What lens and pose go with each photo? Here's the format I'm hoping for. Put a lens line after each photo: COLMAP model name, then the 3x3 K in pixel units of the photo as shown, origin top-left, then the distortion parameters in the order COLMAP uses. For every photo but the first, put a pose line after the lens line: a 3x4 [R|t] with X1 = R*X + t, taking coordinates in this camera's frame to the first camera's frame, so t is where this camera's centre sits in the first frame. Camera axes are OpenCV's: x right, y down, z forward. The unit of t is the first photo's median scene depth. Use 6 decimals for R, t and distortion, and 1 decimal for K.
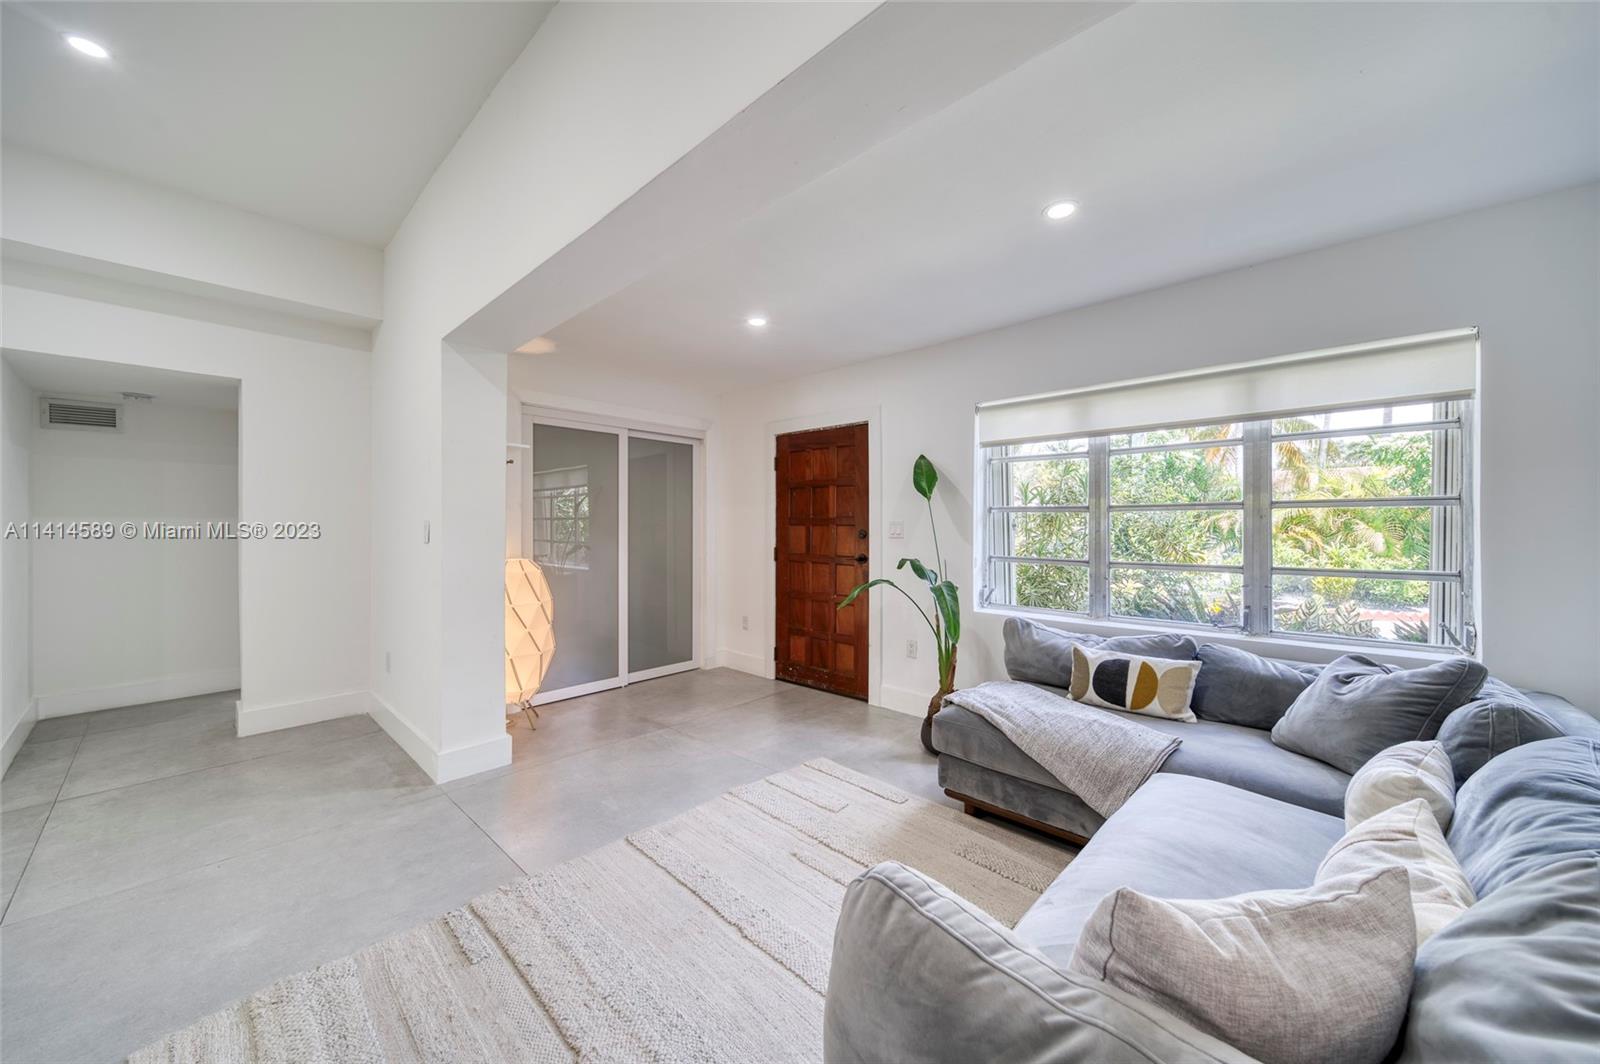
lens RADIAL K [[567.3, 0, 801.0], [0, 567.3, 528.4], [0, 0, 1]] dist [0.002209, -0.001643]
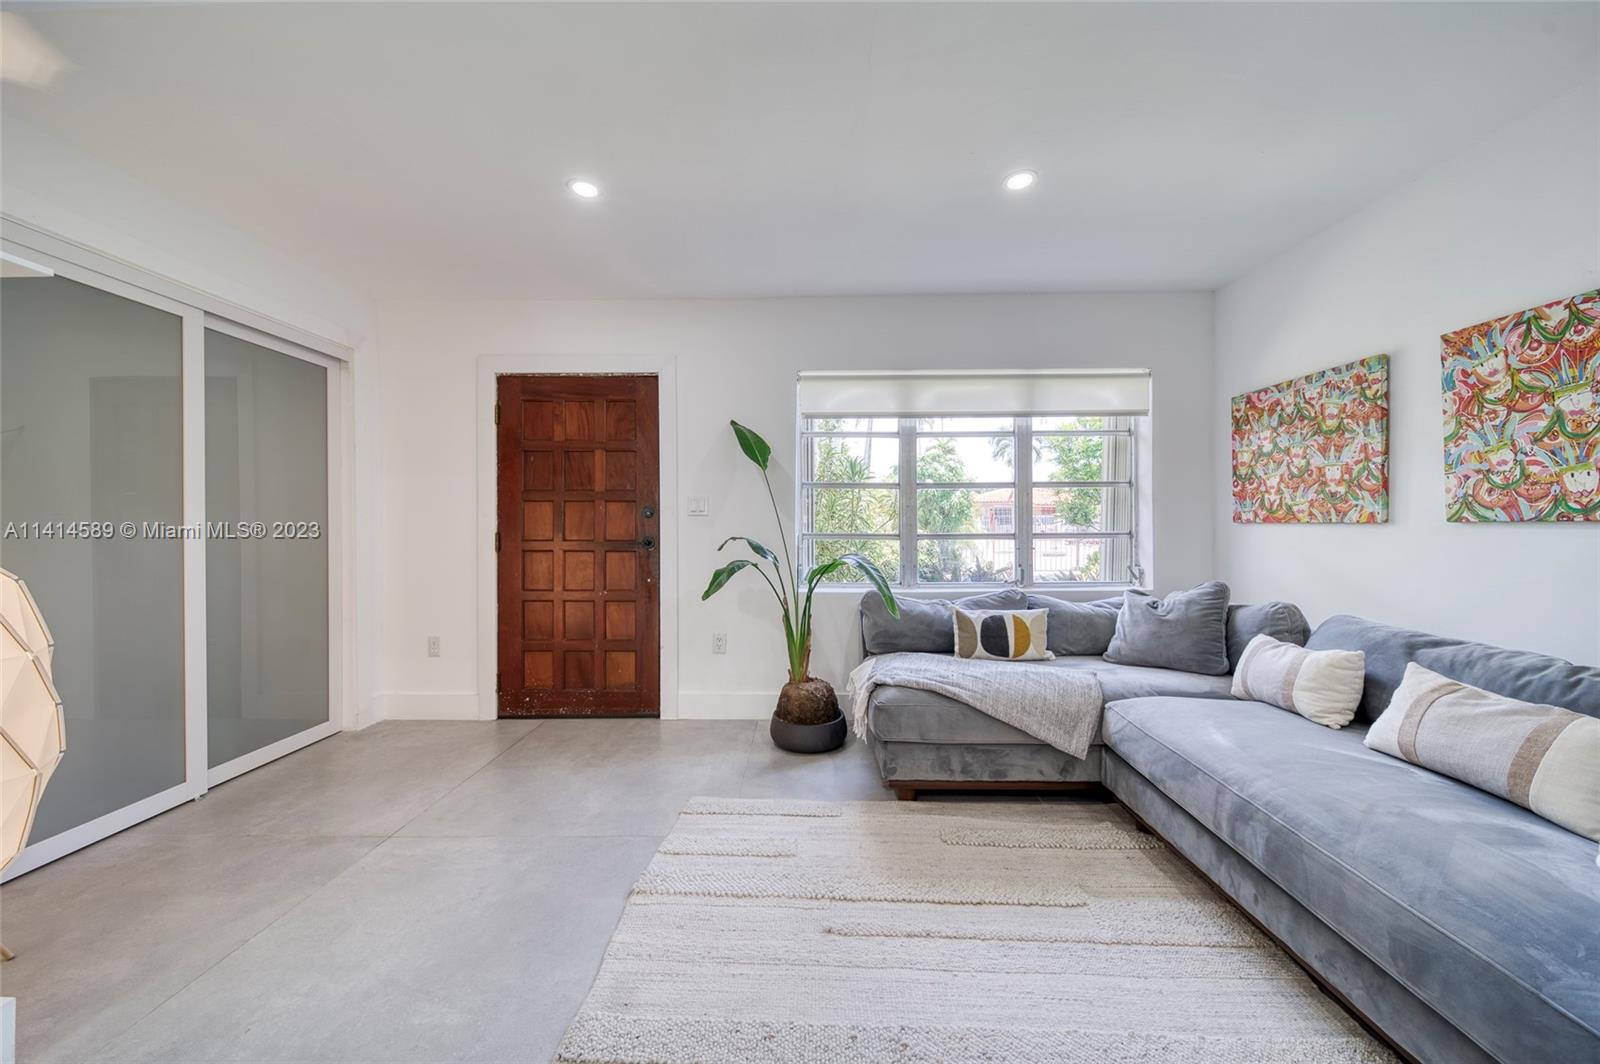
lens RADIAL K [[567.3, 0, 798.0], [0, 567.3, 525.8], [0, 0, 1]] dist [0.002209, -0.001643]
pose [[0.744574, -0.002350, 0.667536, -0.350108], [0.005654, 0.999980, -0.002785, 0.043194], [-0.667516, 0.005848, 0.744572, 0.328613]]
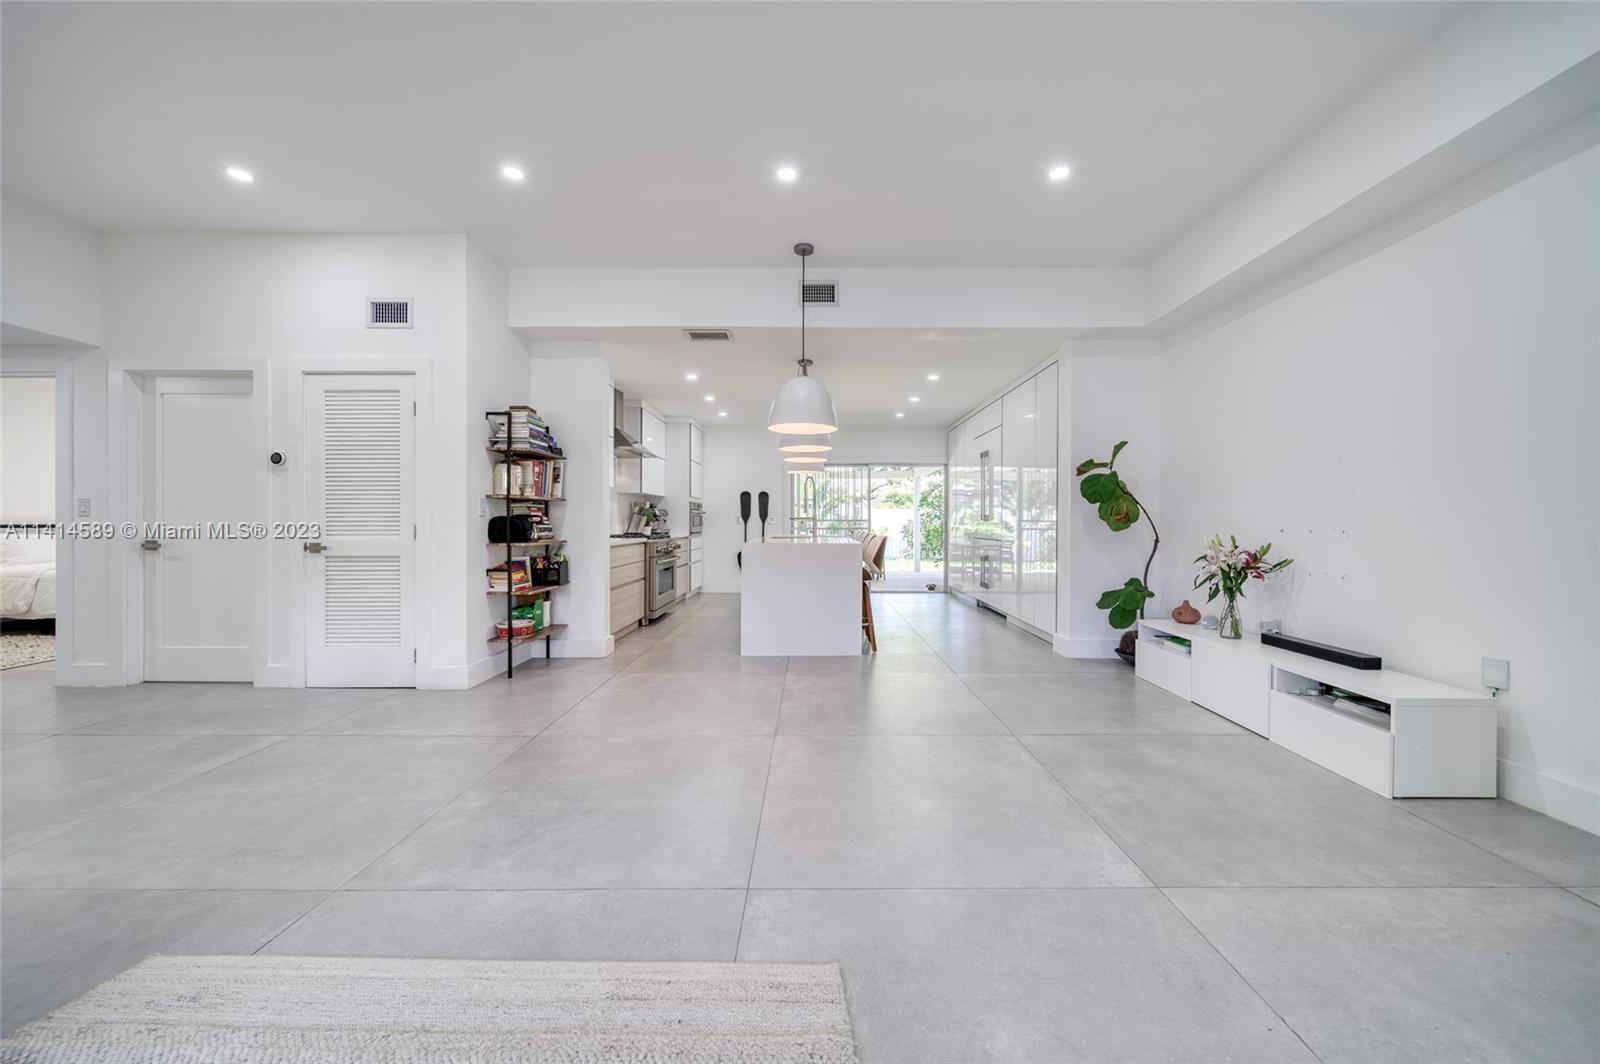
lens RADIAL K [[567.3, 0, 812.1], [0, 567.3, 527.9], [0, 0, 1]] dist [0.002209, -0.001643]
pose [[-0.734245, 0.006297, -0.678855, -0.184363], [-0.003934, 0.999901, 0.013530, 0.045903], [0.678873, 0.012605, -0.734147, 0.723945]]
